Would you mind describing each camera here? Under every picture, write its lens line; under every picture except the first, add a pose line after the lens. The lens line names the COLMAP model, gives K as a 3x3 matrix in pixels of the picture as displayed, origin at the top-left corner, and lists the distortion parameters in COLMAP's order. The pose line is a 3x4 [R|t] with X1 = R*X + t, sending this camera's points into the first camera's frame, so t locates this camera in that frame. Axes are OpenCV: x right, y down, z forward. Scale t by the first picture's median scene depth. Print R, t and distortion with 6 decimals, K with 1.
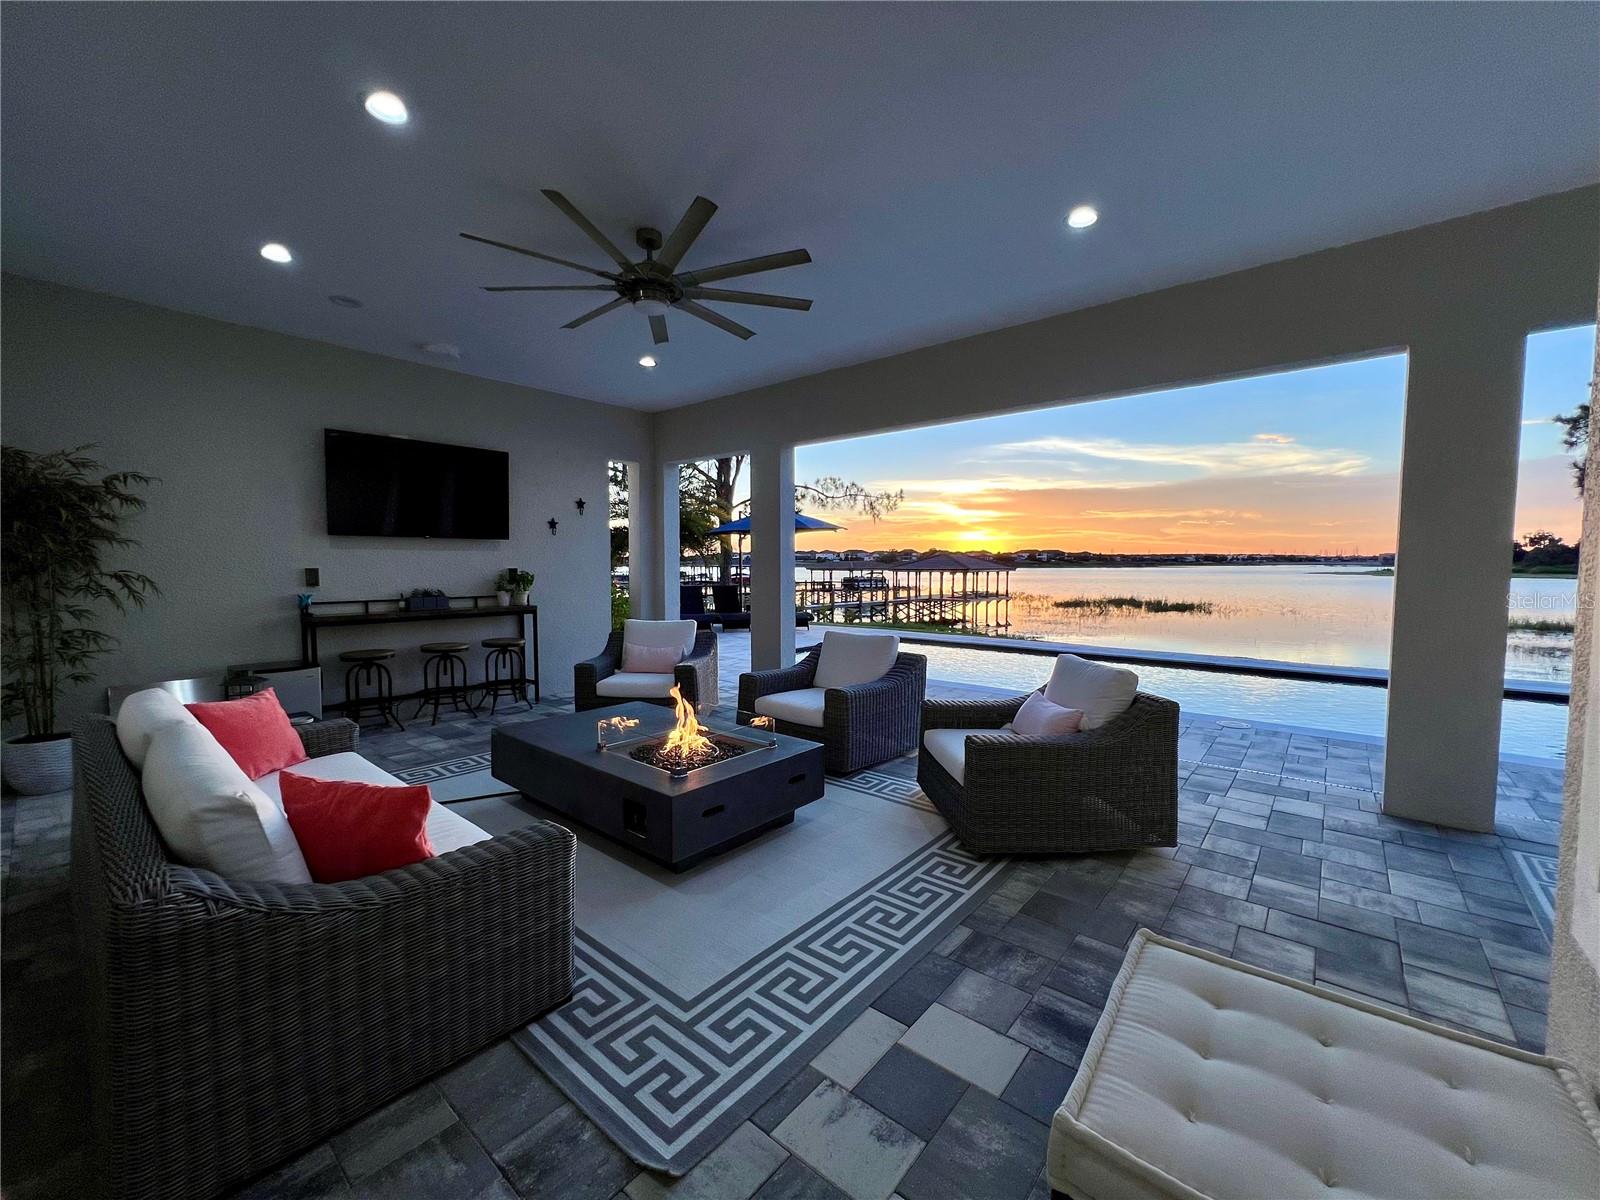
lens RADIAL K [[641.5, 0, 800.0], [0, 641.5, 600.0], [0, 0, 1]] dist [-0.000232, -0.000098]
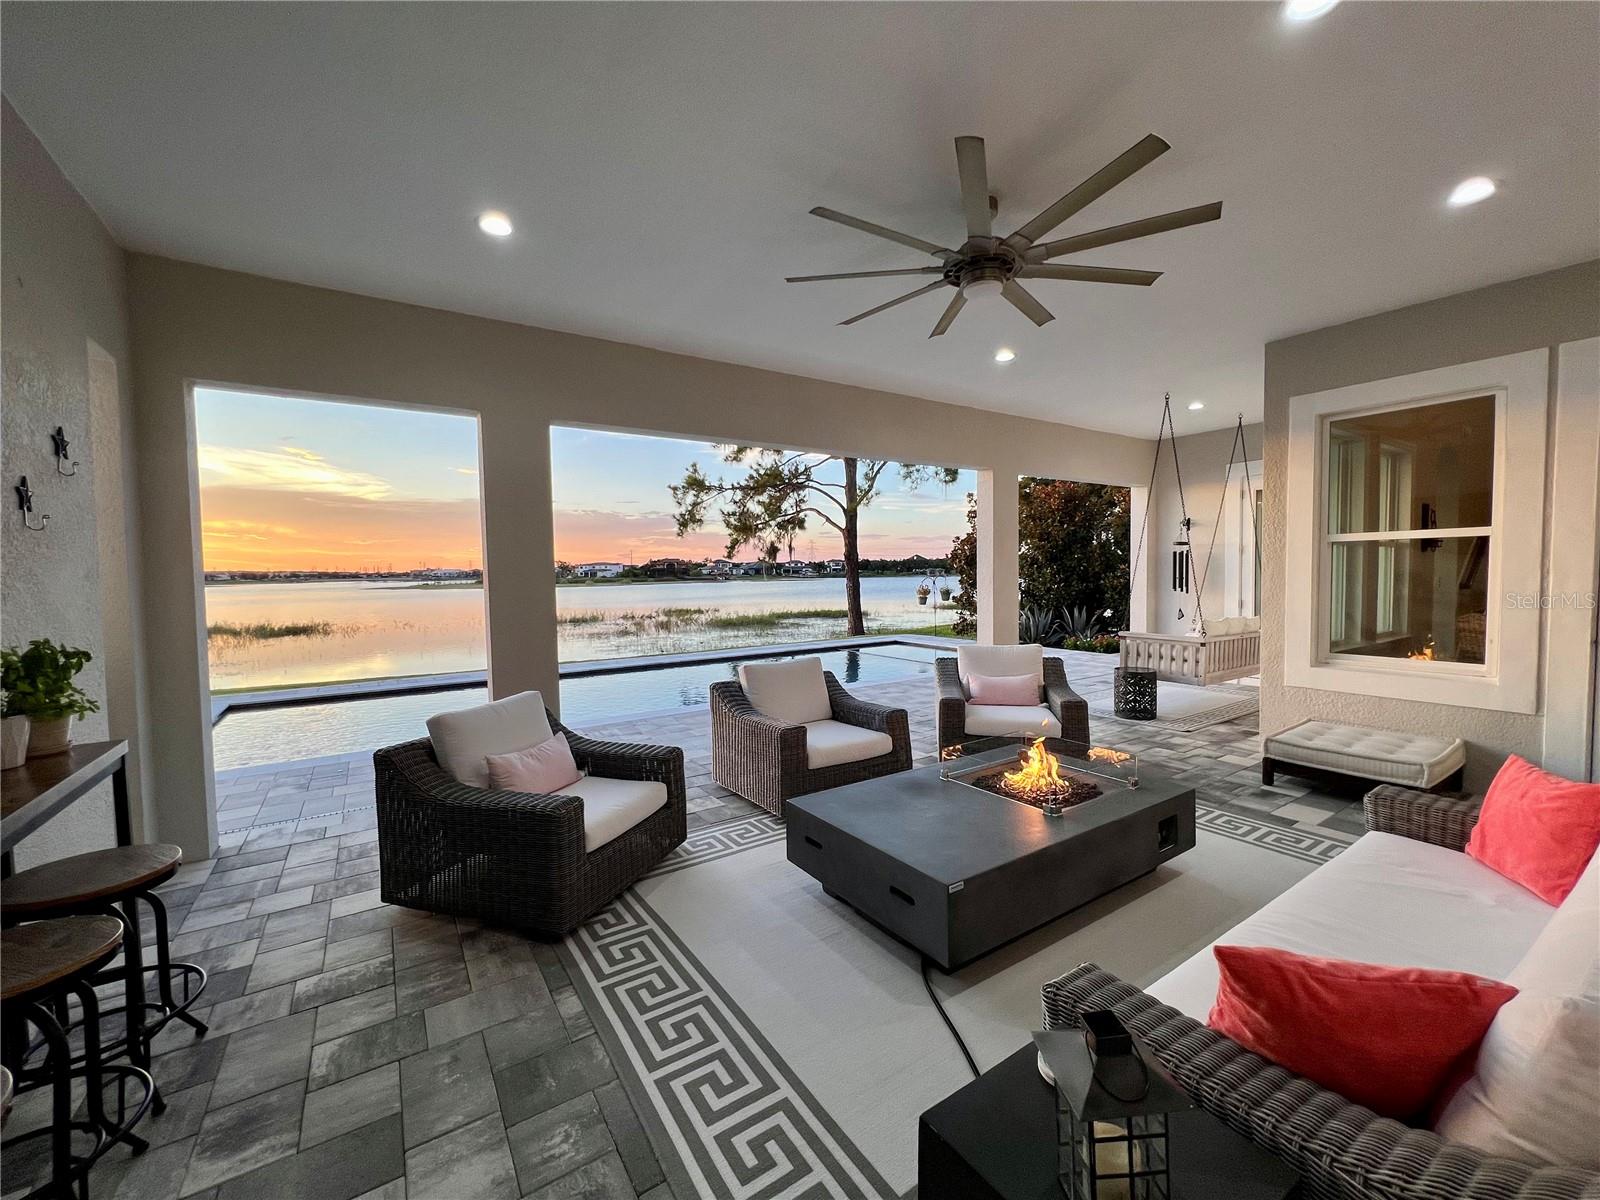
lens RADIAL K [[641.5, 0, 800.0], [0, 641.5, 600.0], [0, 0, 1]] dist [-0.000232, -0.000098]
pose [[0.281664, -0.047828, 0.958320, -0.084316], [0.072799, 0.996943, 0.028359, -0.006668], [-0.956748, 0.061777, 0.284285, 0.075142]]
